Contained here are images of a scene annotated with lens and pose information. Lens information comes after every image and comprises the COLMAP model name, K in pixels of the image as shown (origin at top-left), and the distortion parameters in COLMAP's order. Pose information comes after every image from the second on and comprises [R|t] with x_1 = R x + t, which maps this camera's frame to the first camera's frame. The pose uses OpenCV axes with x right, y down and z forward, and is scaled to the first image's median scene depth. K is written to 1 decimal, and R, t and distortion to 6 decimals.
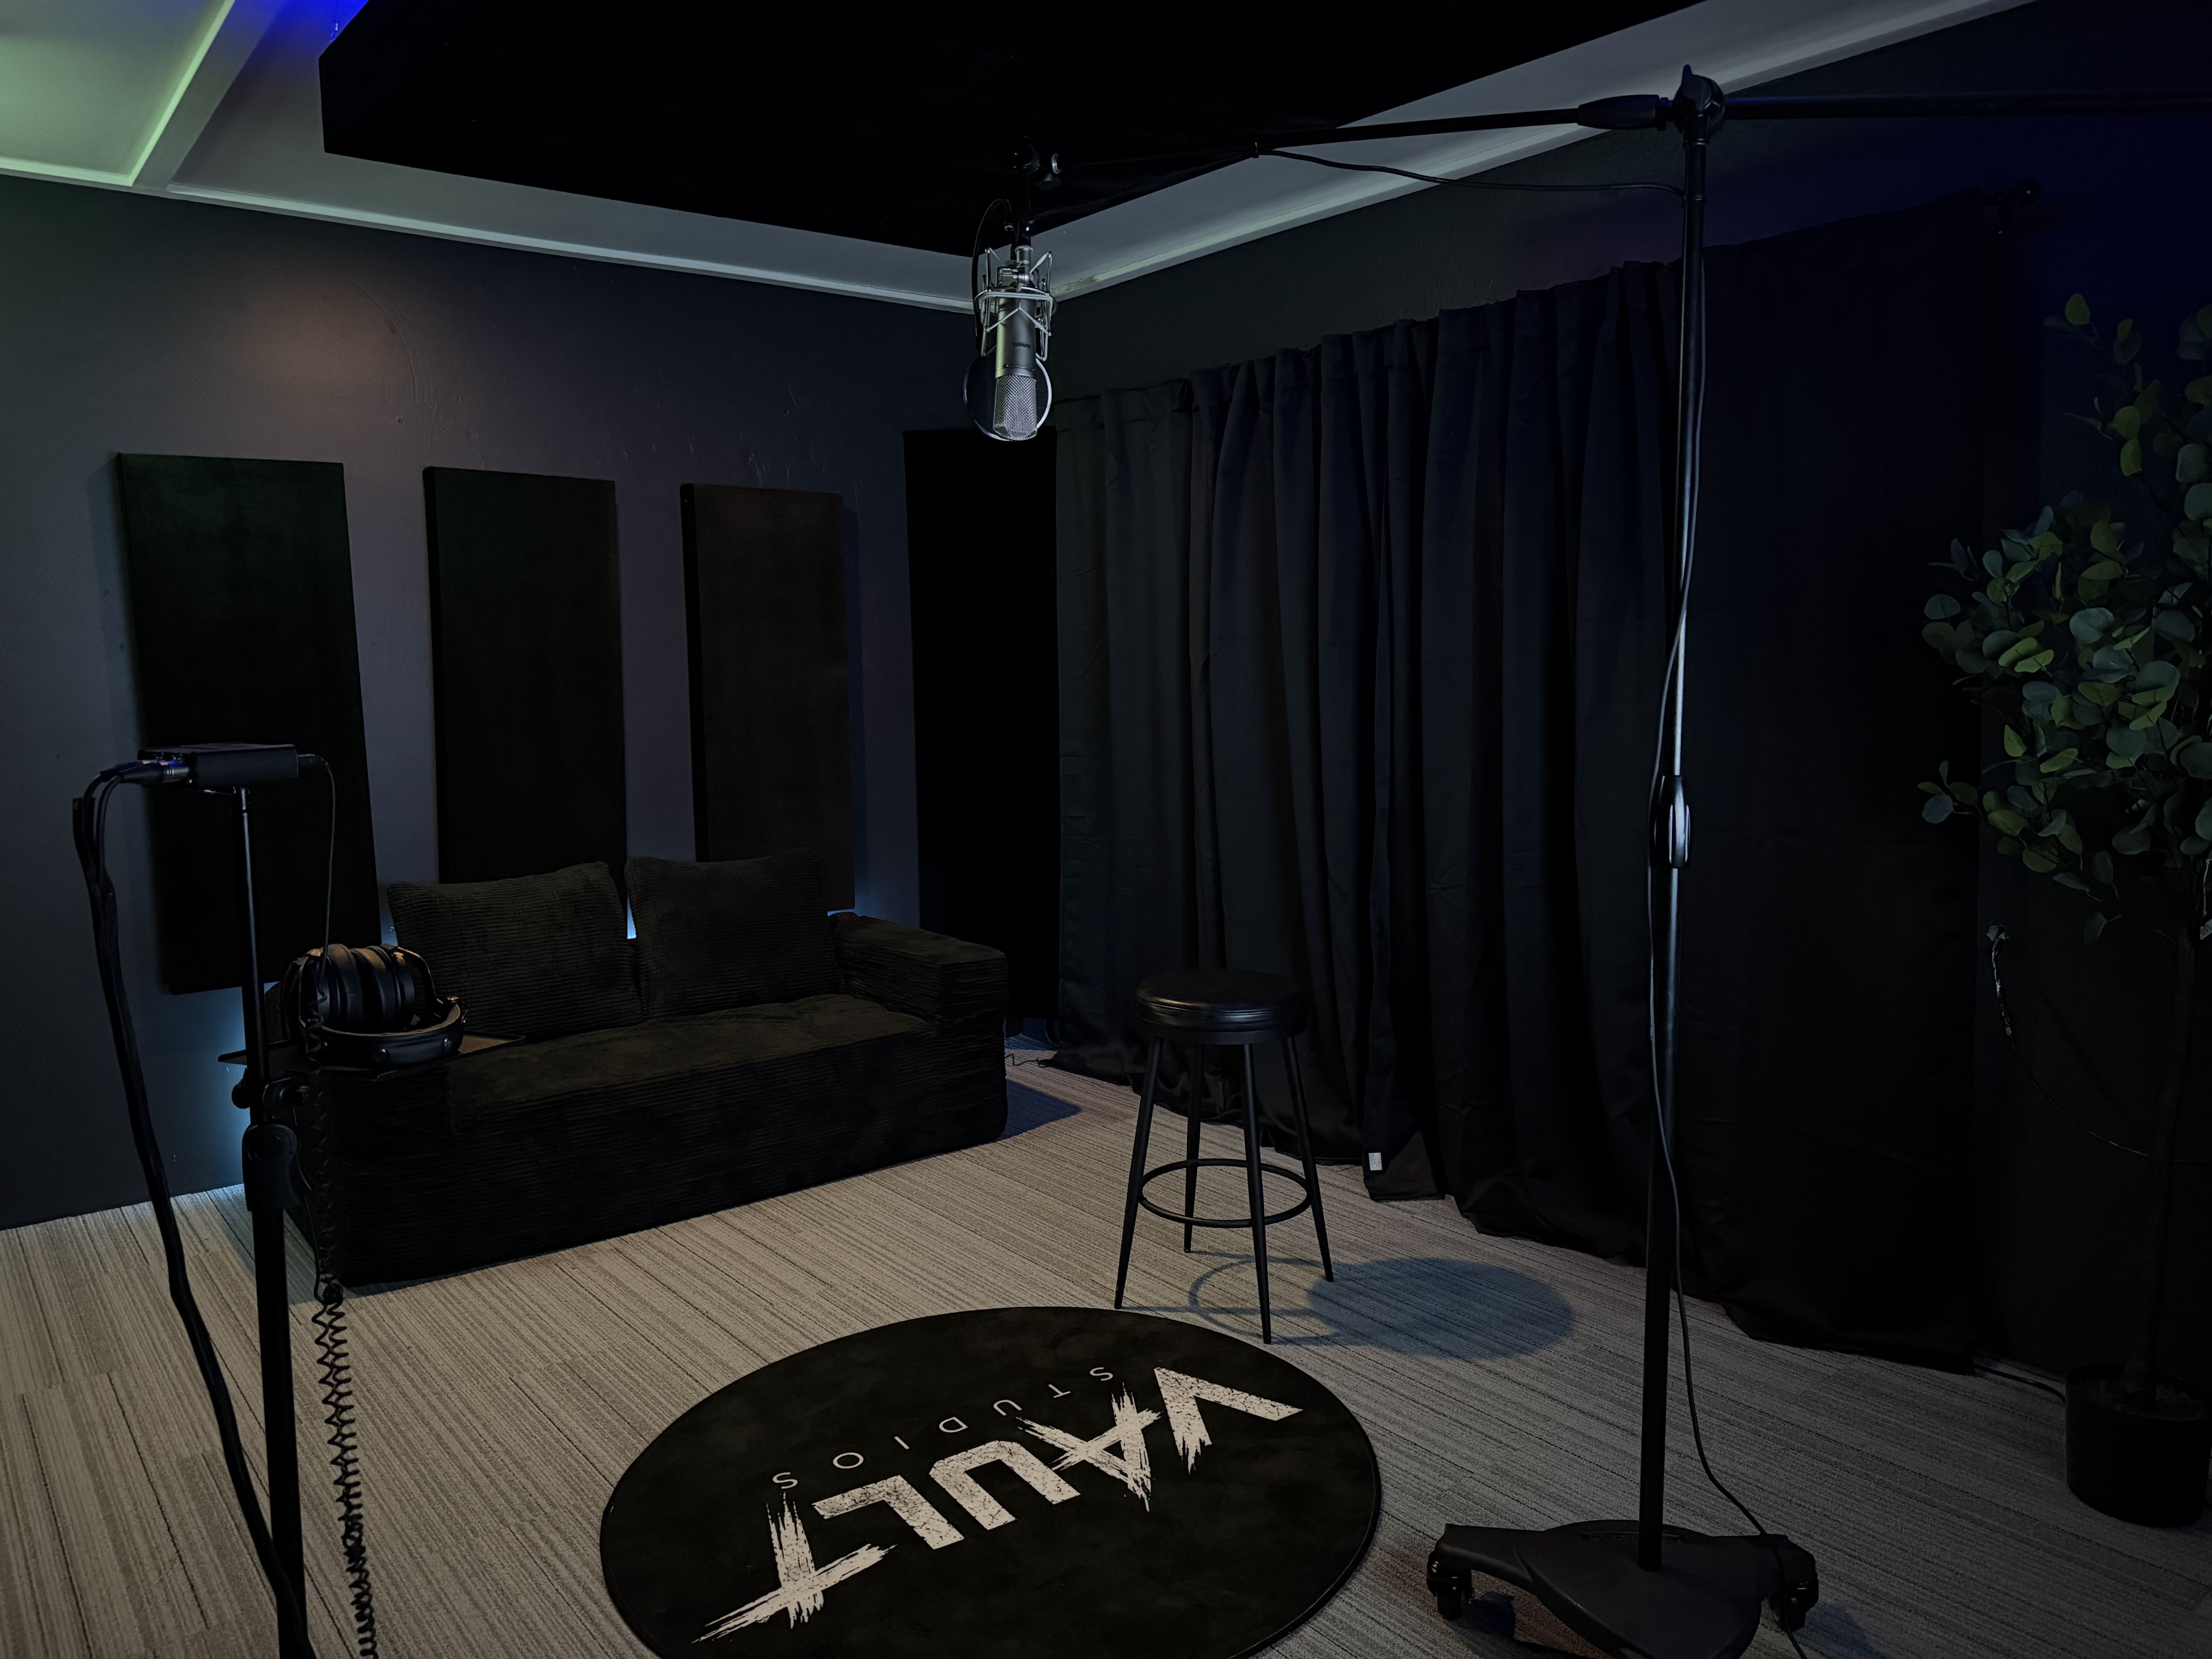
lens RADIAL K [[1544.1, 0, 1100.0], [0, 1544.1, 833.0], [0, 0, 1]] dist [0.090369, -0.109325]
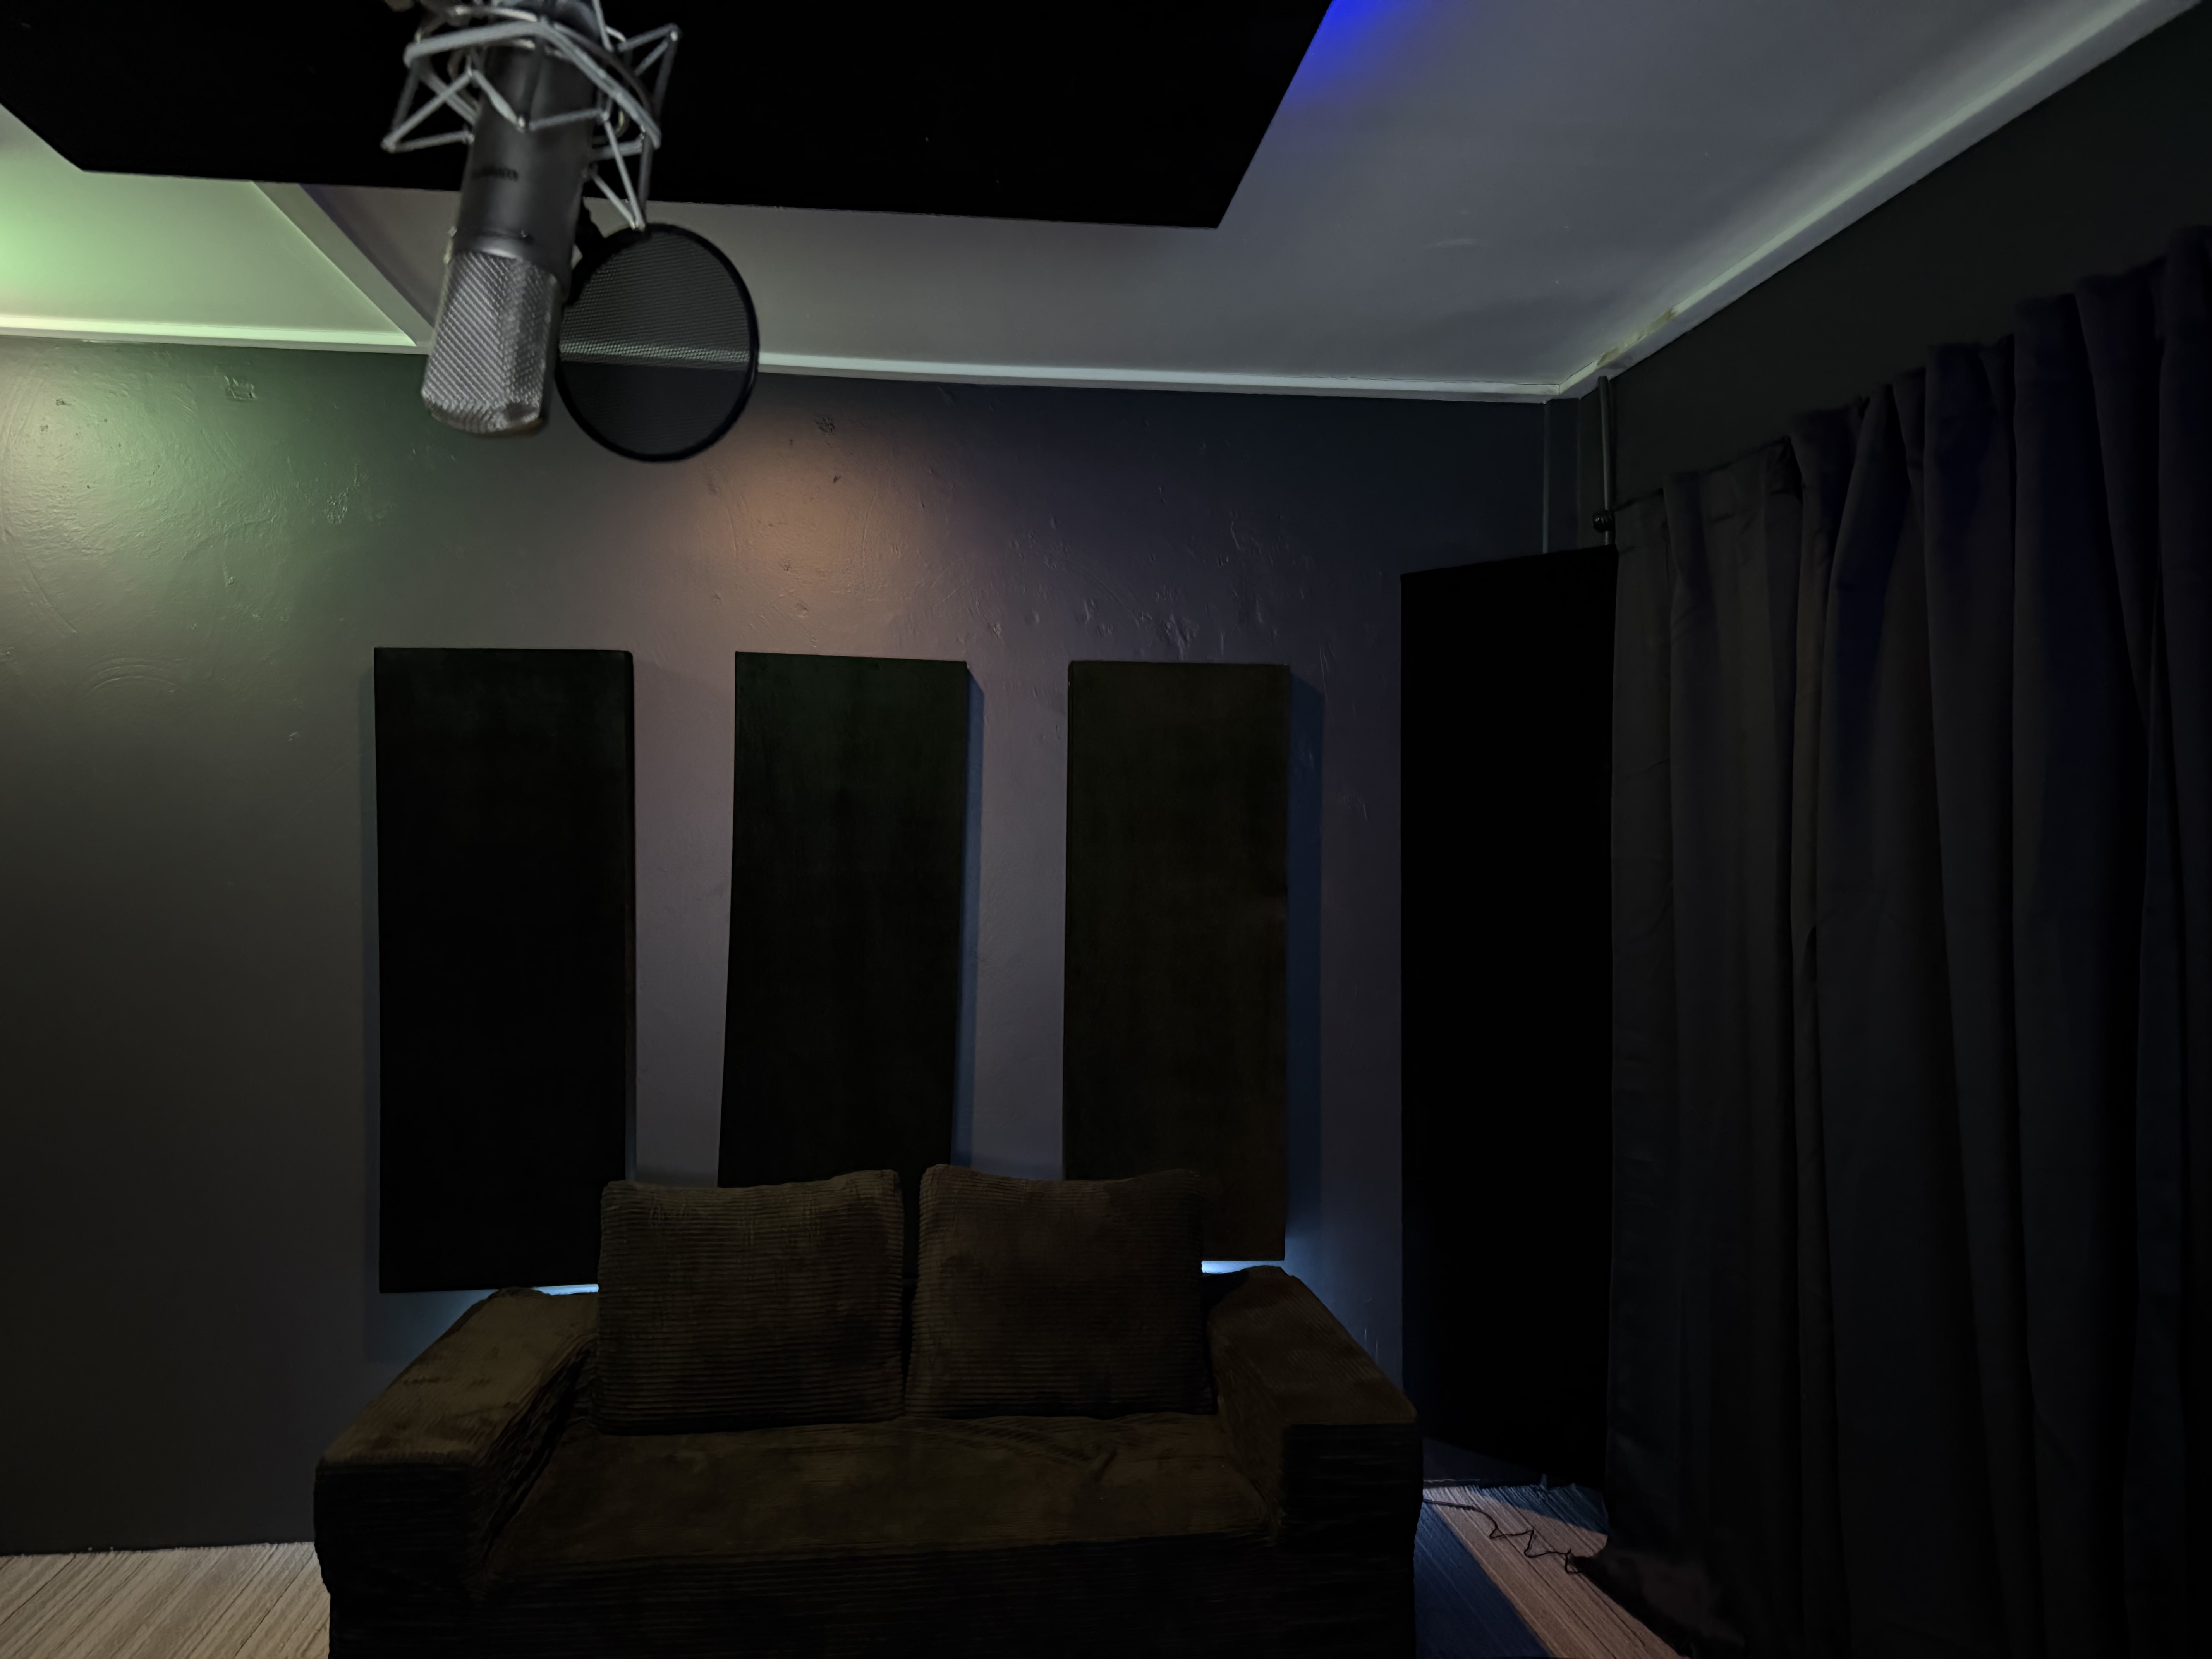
lens RADIAL K [[1565.9, 0, 1106.0], [0, 1565.9, 829.5], [0, 0, 1]] dist [0.030376, -0.042633]
pose [[0.864994, 0.010425, -0.501674, 0.179246], [-0.073938, 0.991519, -0.106880, -0.093532], [0.496305, 0.129543, 0.858429, 0.544936]]
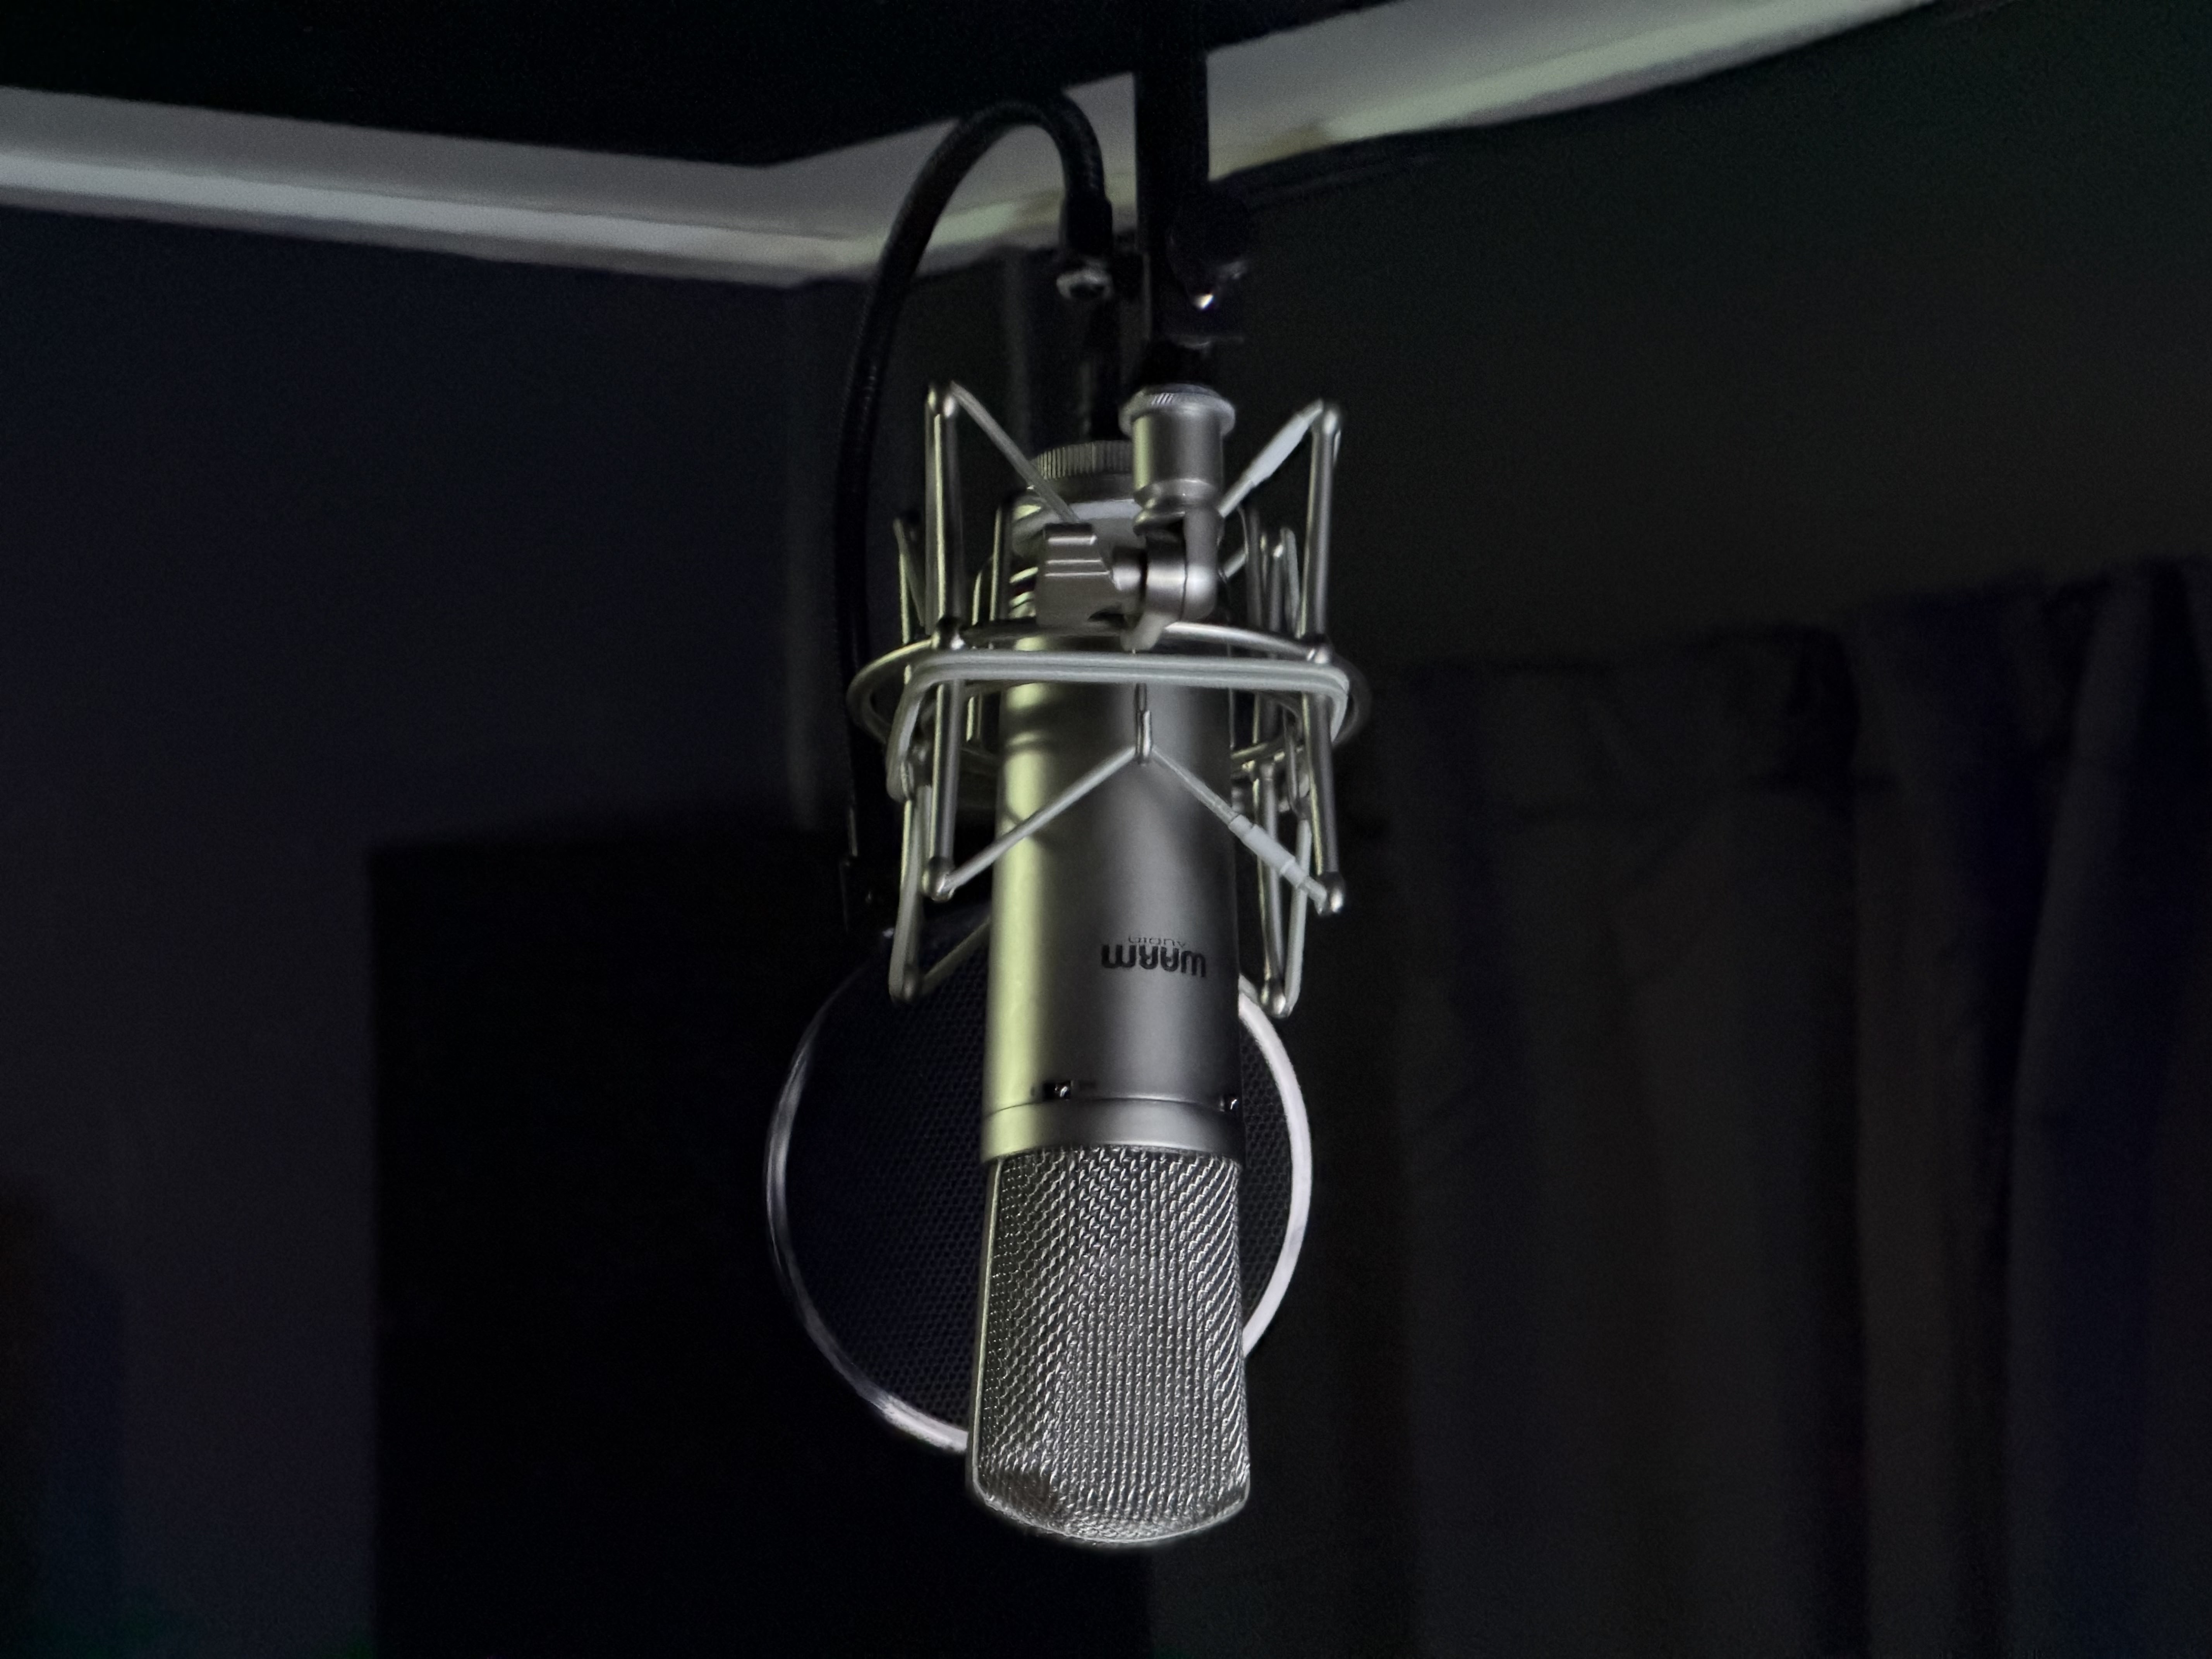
lens RADIAL K [[6665.6, 0, 1106.0], [0, 6665.6, 829.5], [0, 0, 1]] dist [-0.141218, -1.102102]
pose [[0.999765, -0.018029, -0.012002, -0.033694], [0.015283, 0.979892, -0.198945, -0.139878], [0.015348, 0.198714, 0.979937, 0.248813]]
